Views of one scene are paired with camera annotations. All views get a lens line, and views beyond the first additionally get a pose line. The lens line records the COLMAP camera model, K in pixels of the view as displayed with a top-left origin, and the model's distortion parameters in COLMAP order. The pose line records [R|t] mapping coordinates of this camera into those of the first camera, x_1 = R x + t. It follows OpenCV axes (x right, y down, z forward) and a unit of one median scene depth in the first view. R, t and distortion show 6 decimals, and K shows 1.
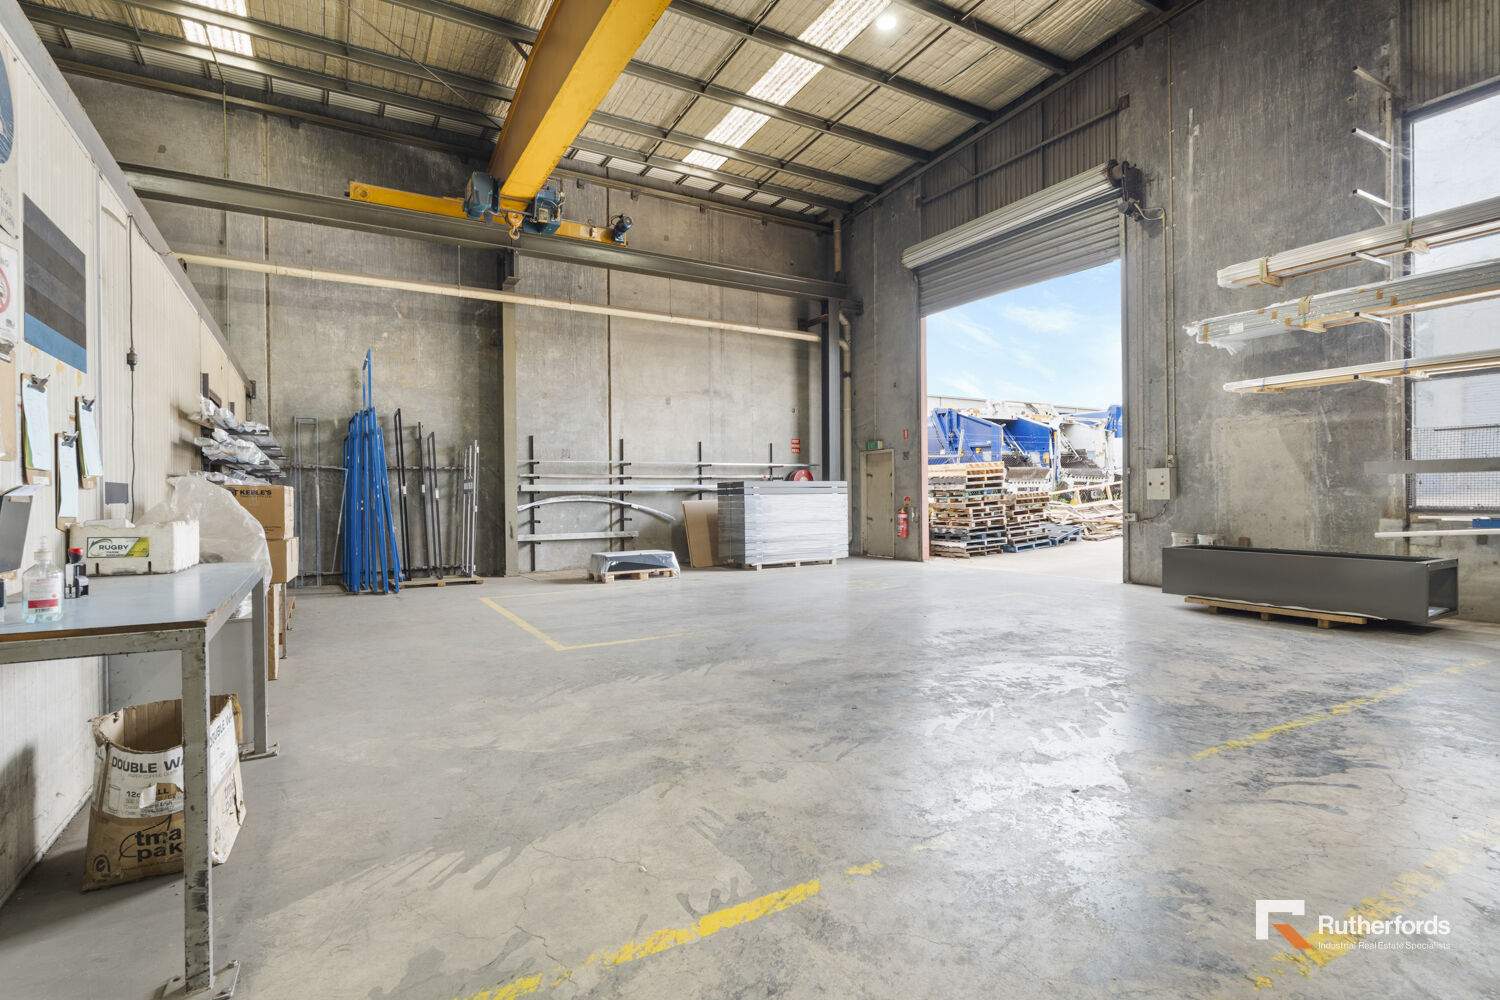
lens RADIAL K [[735.5, 0, 750.4], [0, 735.5, 491.1], [0, 0, 1]] dist [0.000341, 0.000158]
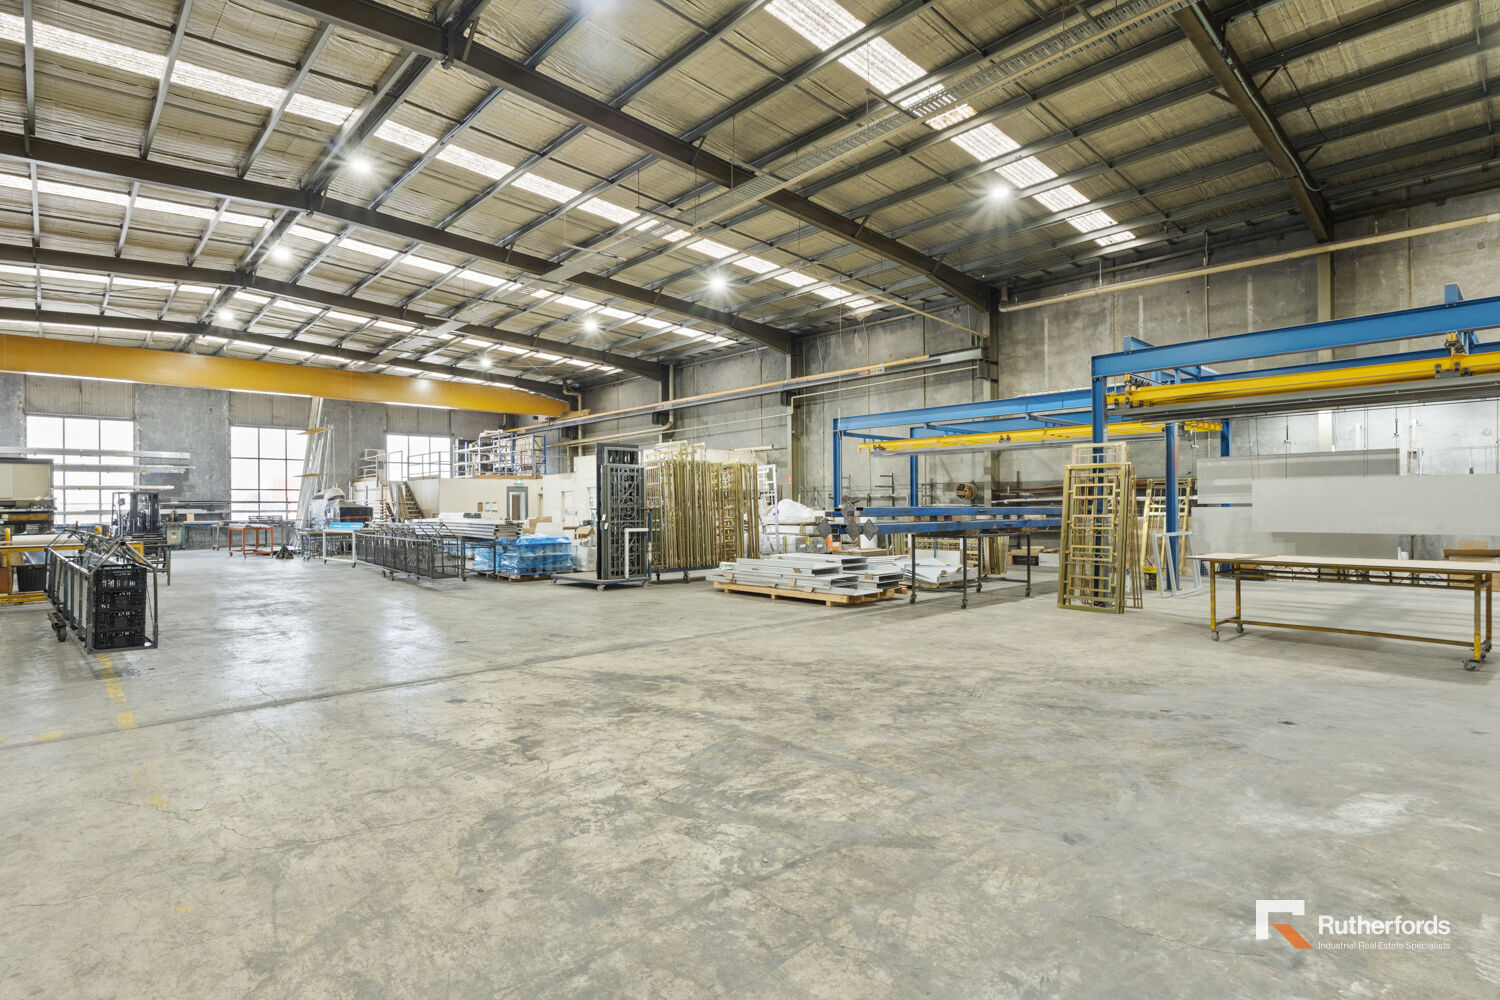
lens RADIAL K [[748.8, 0, 746.9], [0, 748.8, 501.9], [0, 0, 1]] dist [-0.002856, 0.001834]
pose [[-0.235080, 0.020072, 0.971769, -1.760441], [0.006081, 0.999798, -0.019180, 0.000508], [-0.971957, 0.001400, -0.235154, -0.787010]]
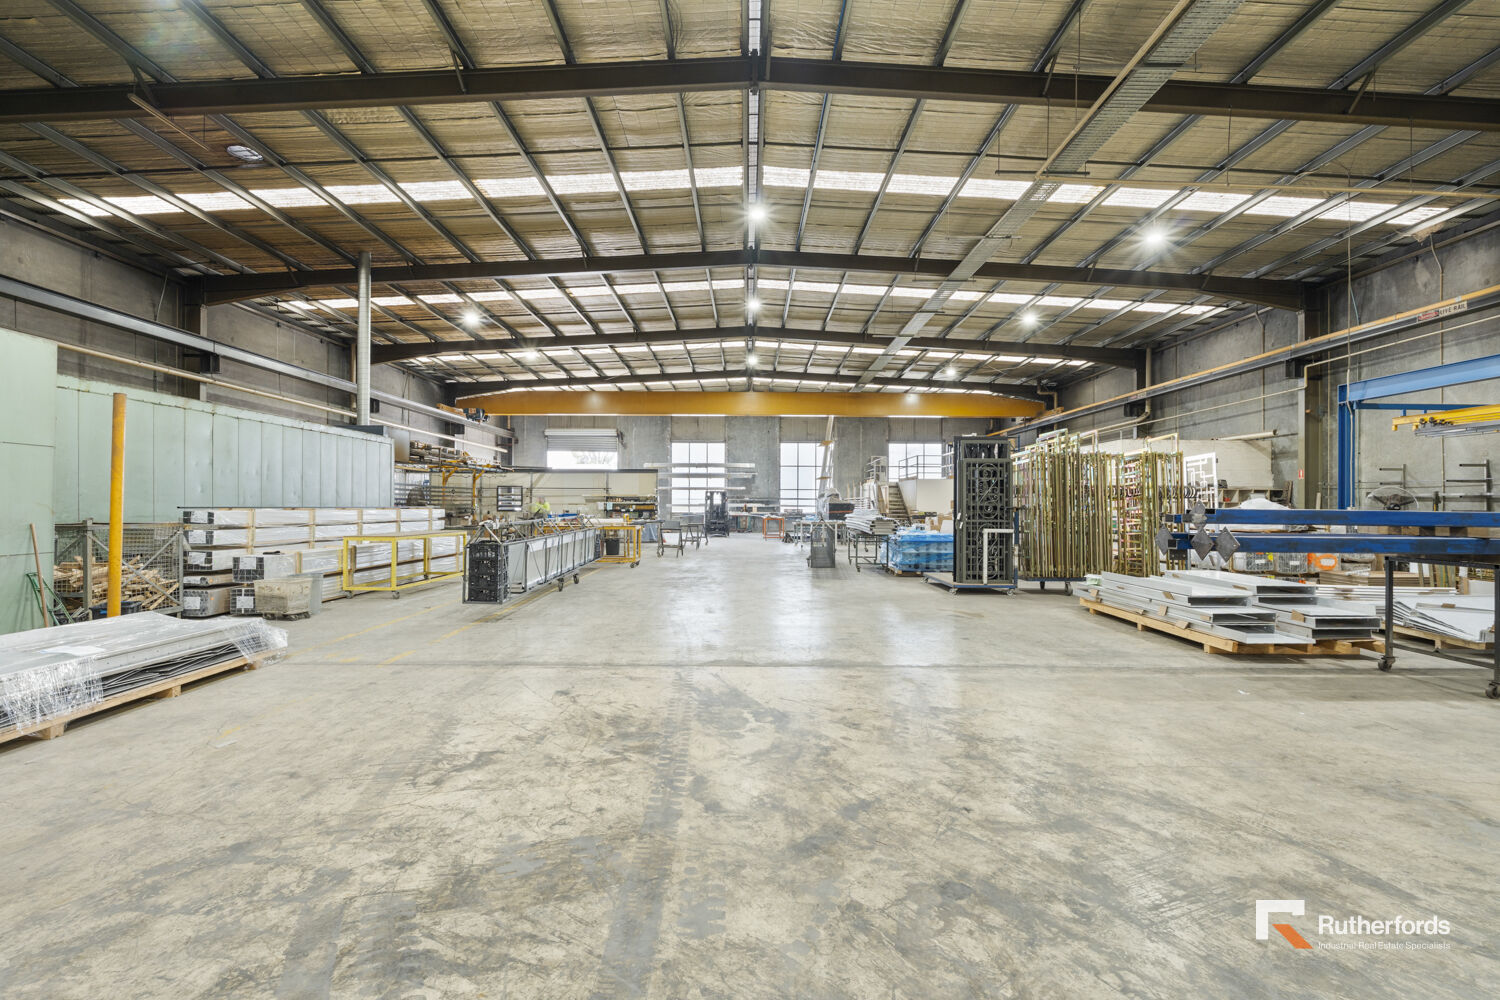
lens RADIAL K [[650.5, 0, 753.1], [0, 650.5, 500.5], [0, 0, 1]] dist [-0.003330, 0.000353]
pose [[0.486005, 0.021658, 0.873688, -1.589531], [-0.016583, 0.999741, -0.015558, -0.001363], [-0.873799, -0.006927, 0.486238, -0.991287]]
